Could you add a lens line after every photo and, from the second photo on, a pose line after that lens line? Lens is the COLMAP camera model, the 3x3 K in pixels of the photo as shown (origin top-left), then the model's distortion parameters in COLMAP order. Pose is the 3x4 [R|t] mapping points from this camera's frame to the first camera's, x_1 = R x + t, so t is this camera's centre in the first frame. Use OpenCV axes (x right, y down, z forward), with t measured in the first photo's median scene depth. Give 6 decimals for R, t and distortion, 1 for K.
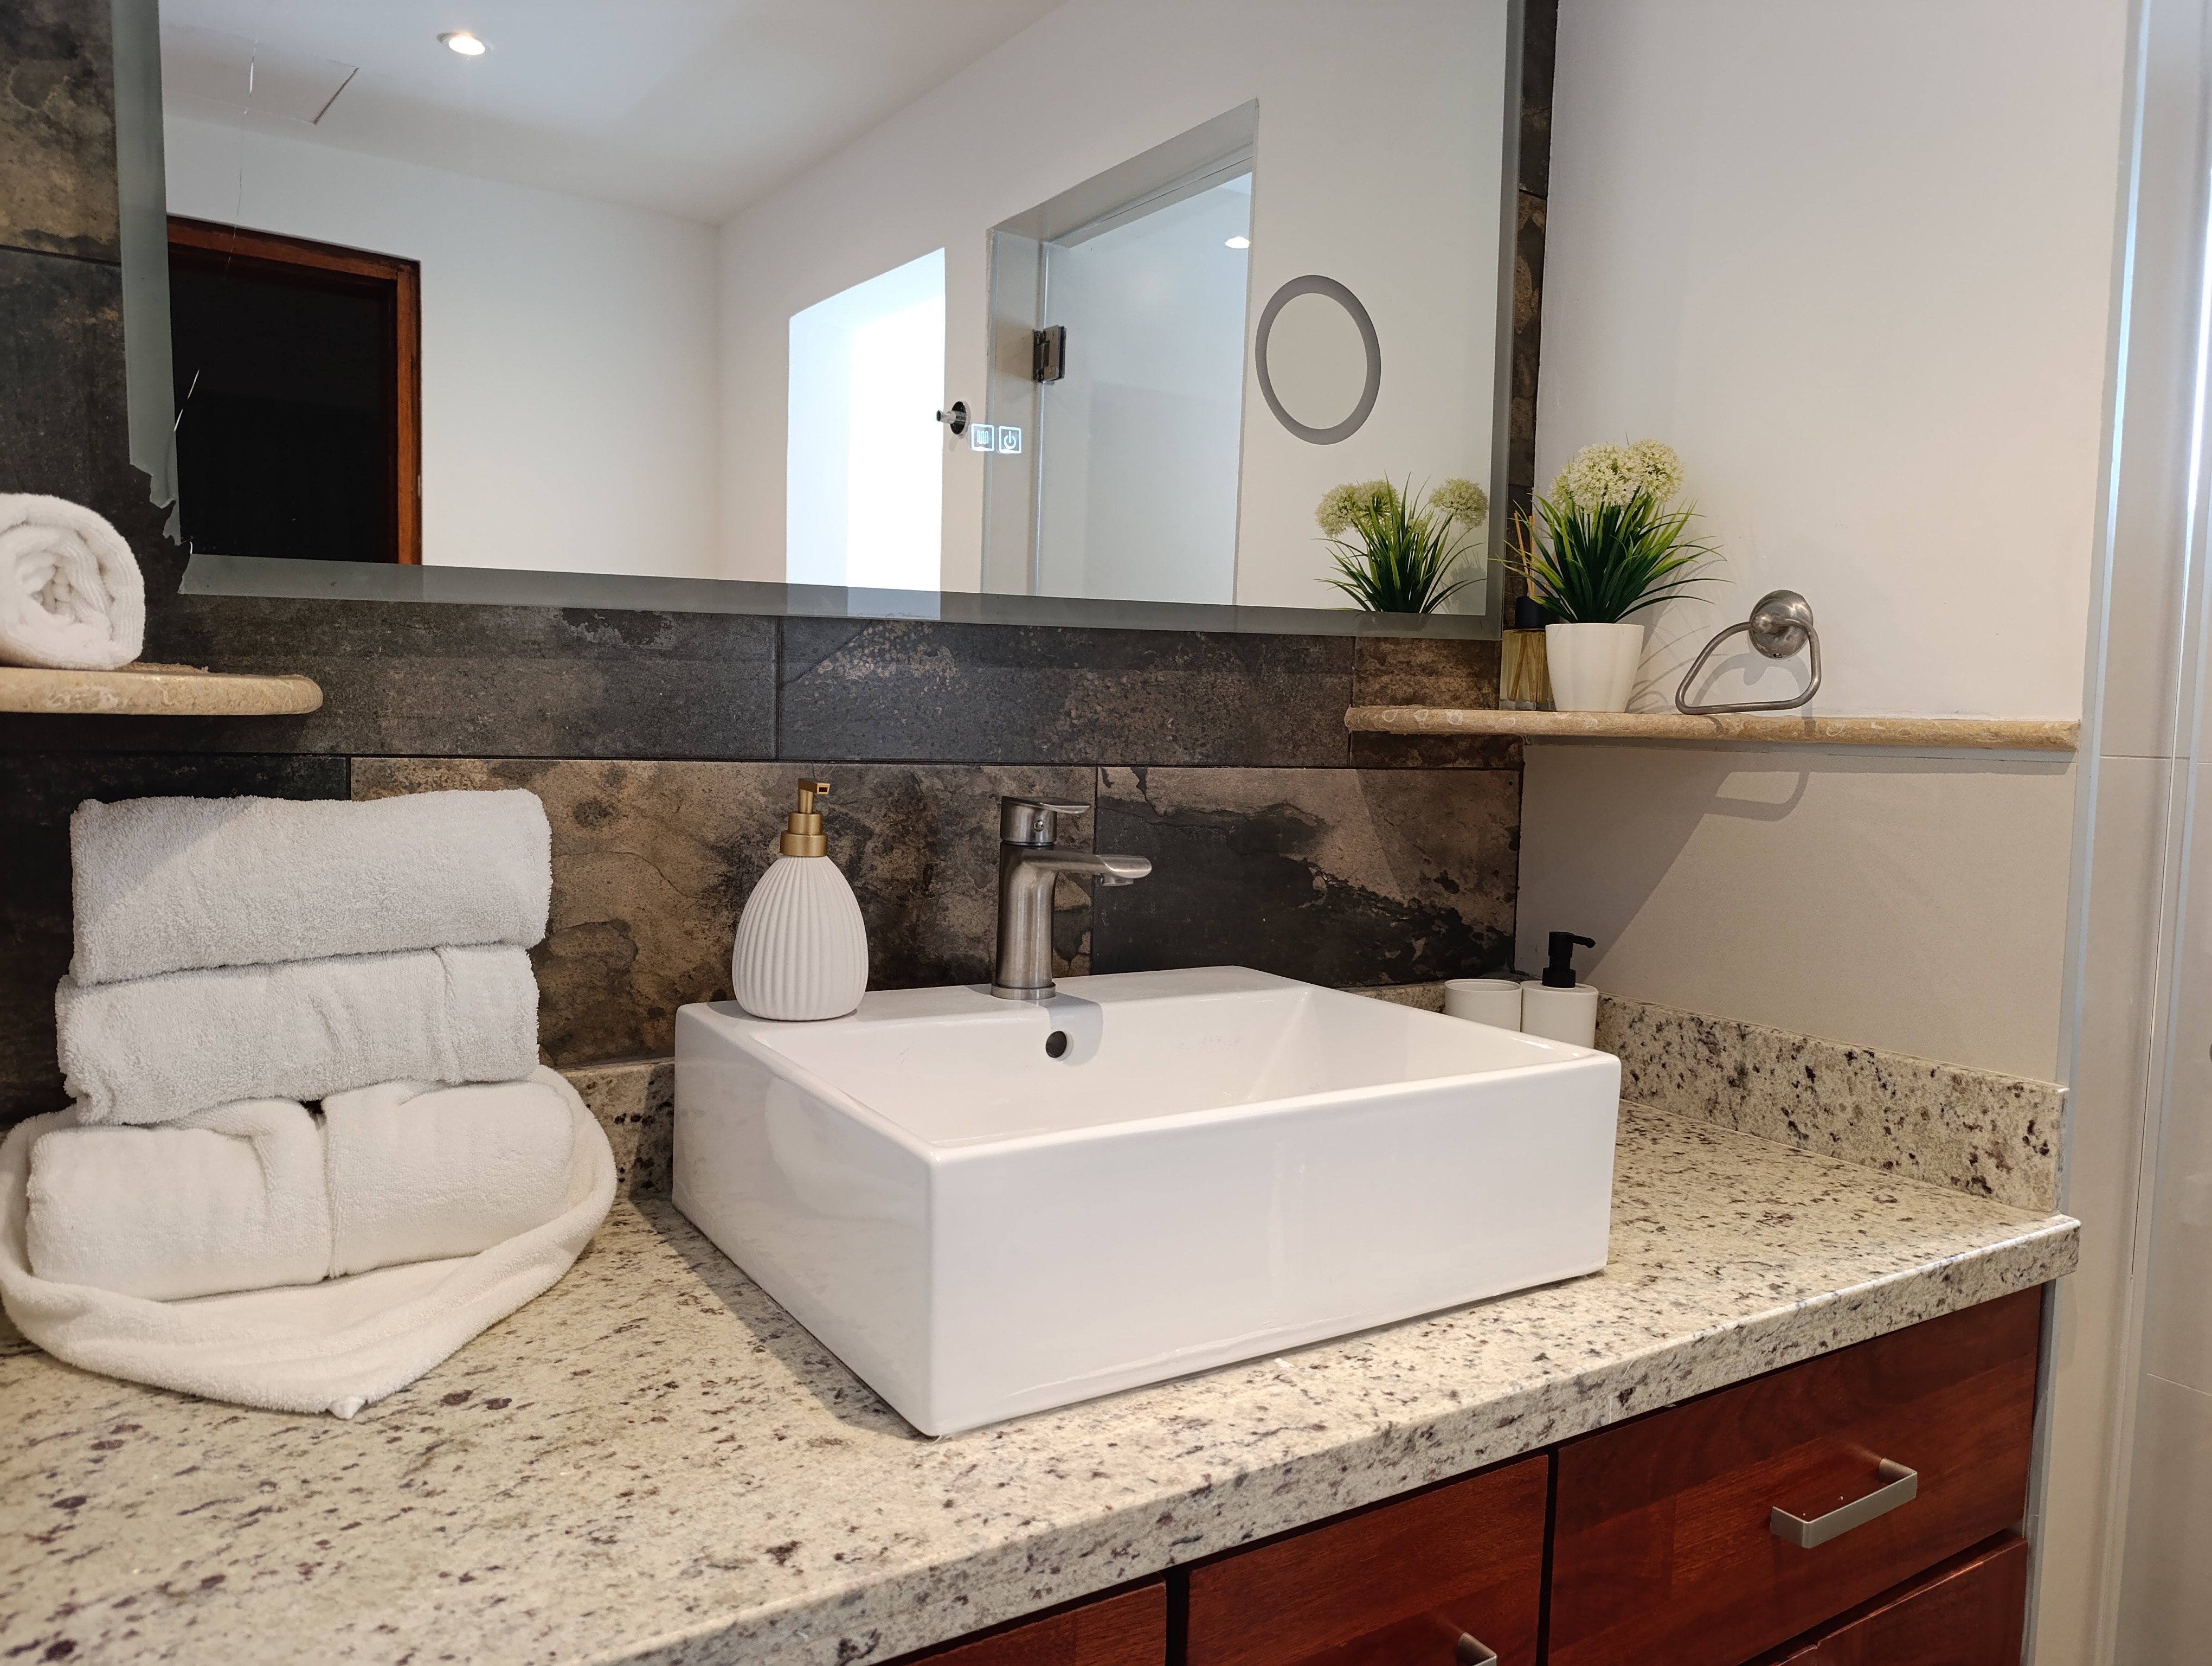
lens RADIAL K [[1517.7, 0, 1113.8], [0, 1517.7, 838.5], [0, 0, 1]] dist [0.033630, -0.042120]
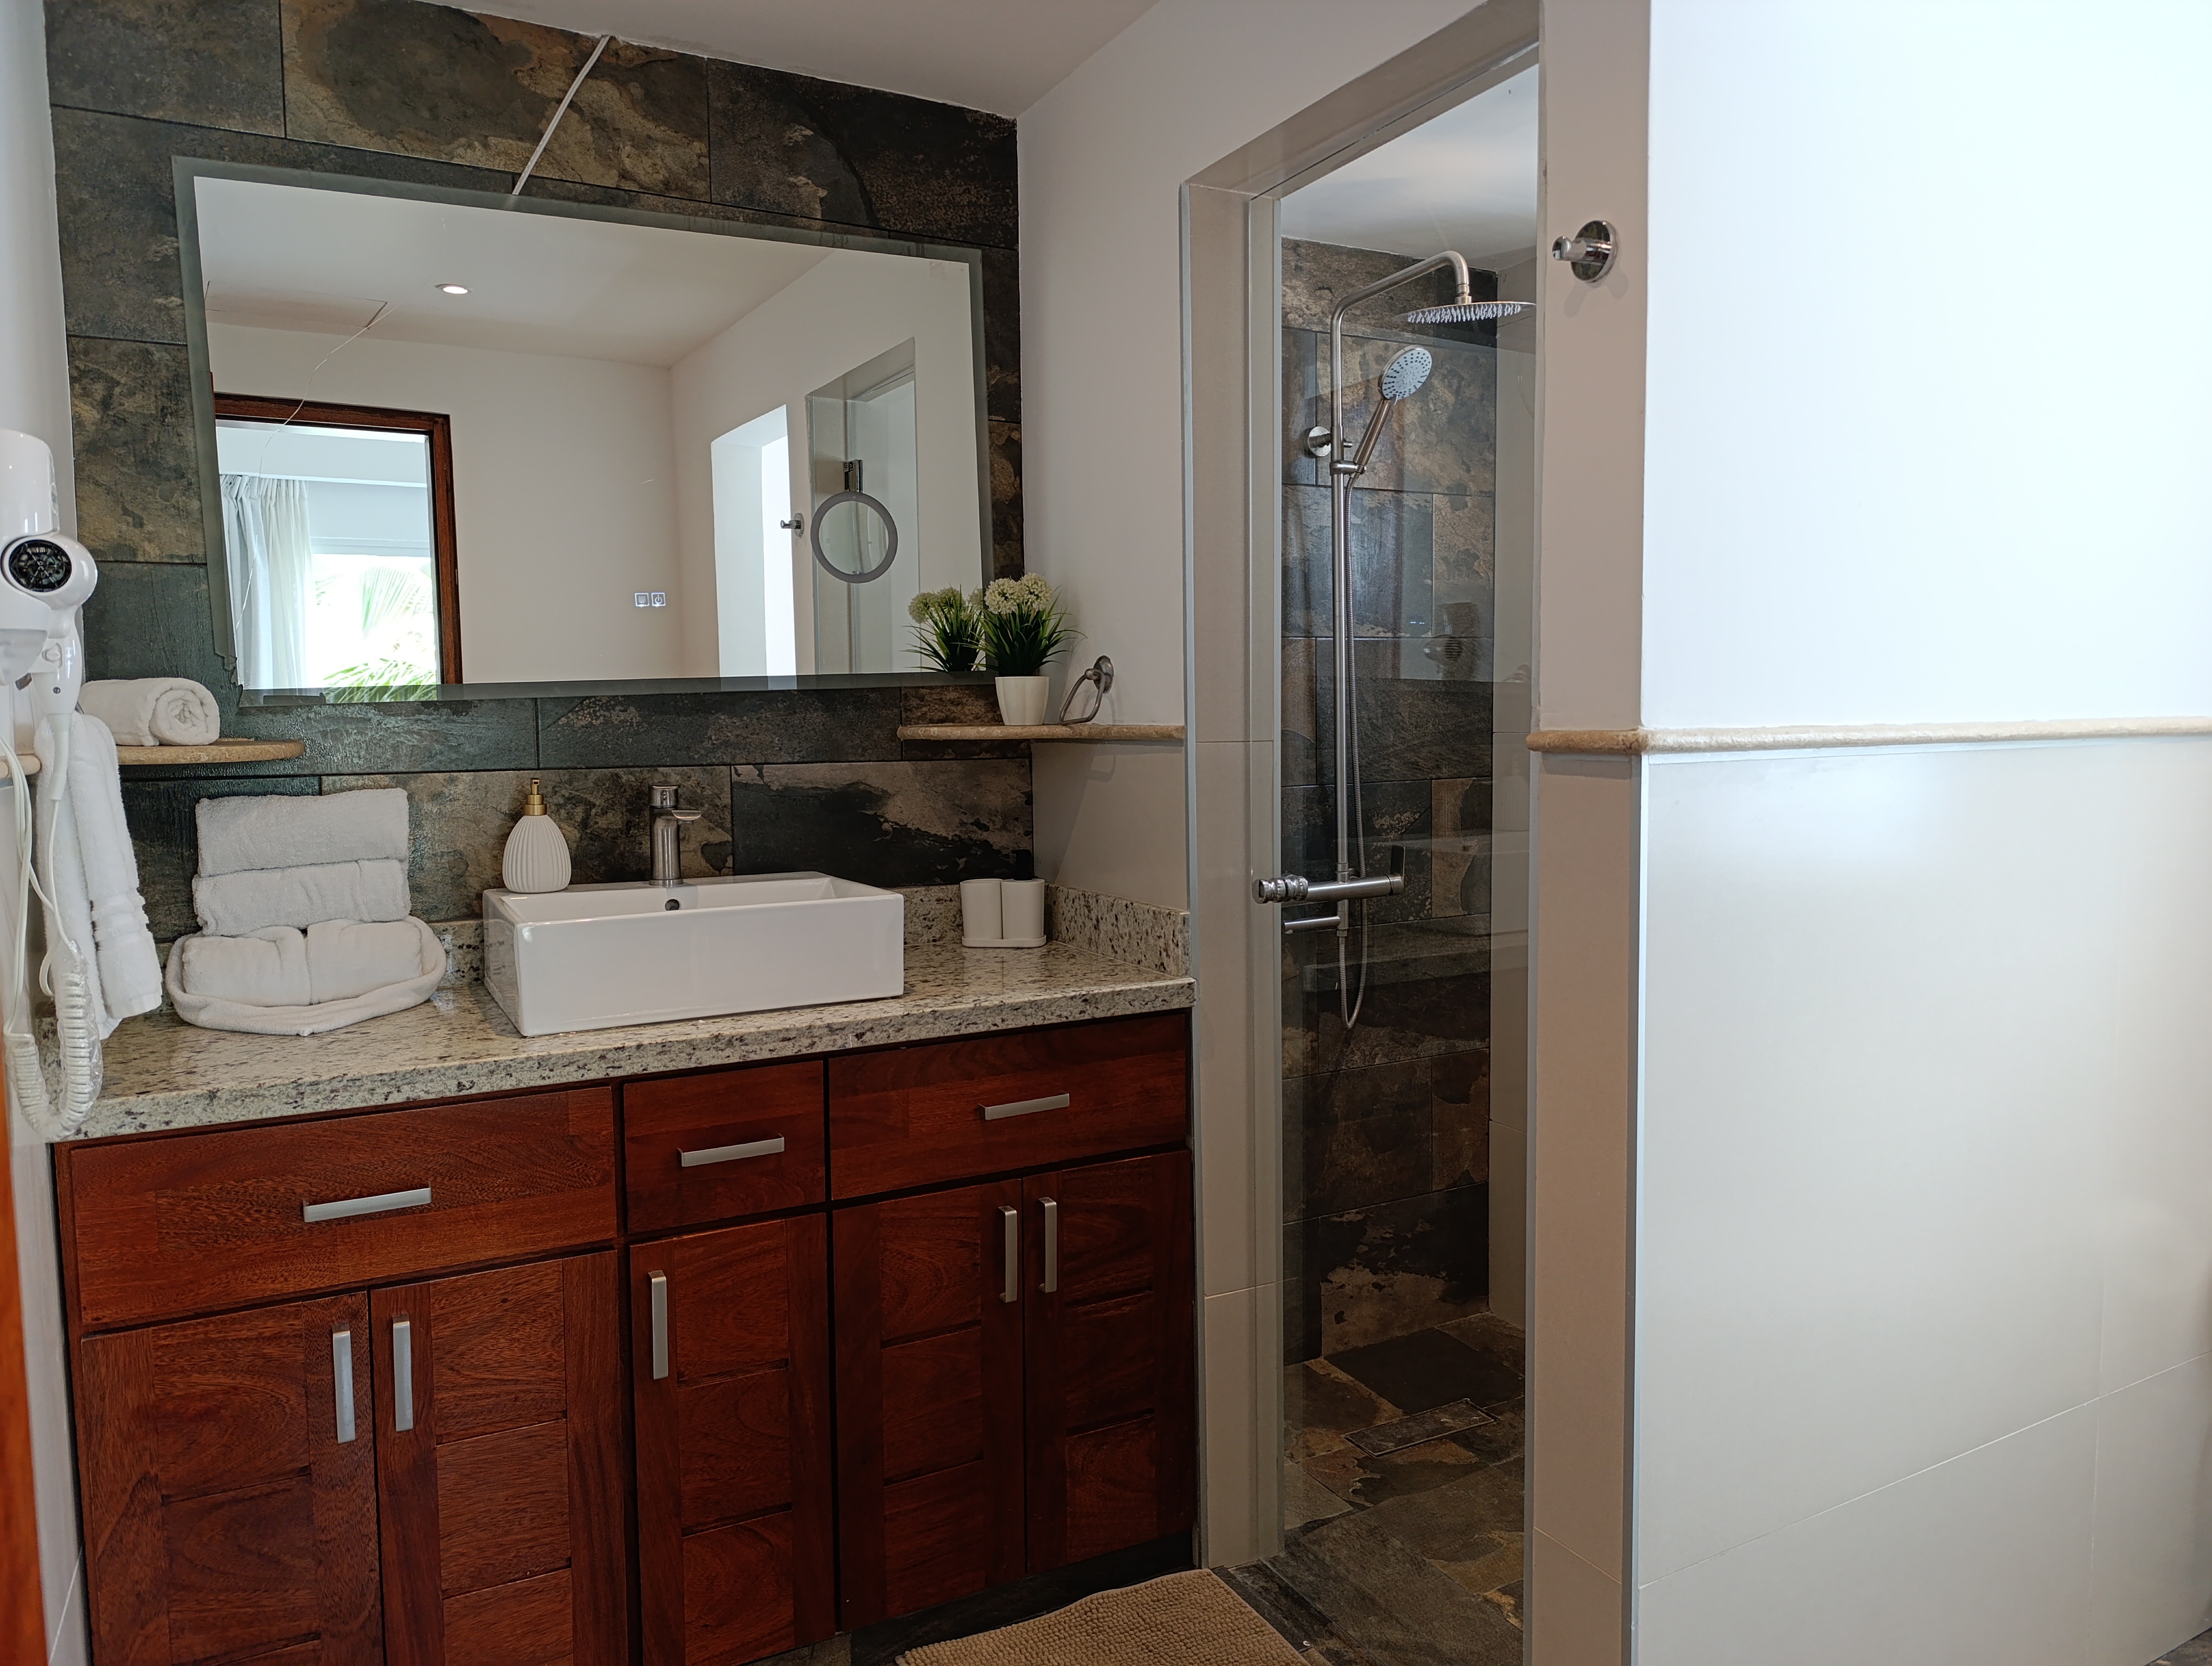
lens RADIAL K [[1505.2, 0, 1112.6], [0, 1505.2, 830.3], [0, 0, 1]] dist [0.039819, -0.039984]
pose [[0.995744, -0.036619, -0.084573, 0.688849], [0.036527, 0.999329, -0.002632, 0.060366], [0.084612, -0.000469, 0.996414, -0.907686]]
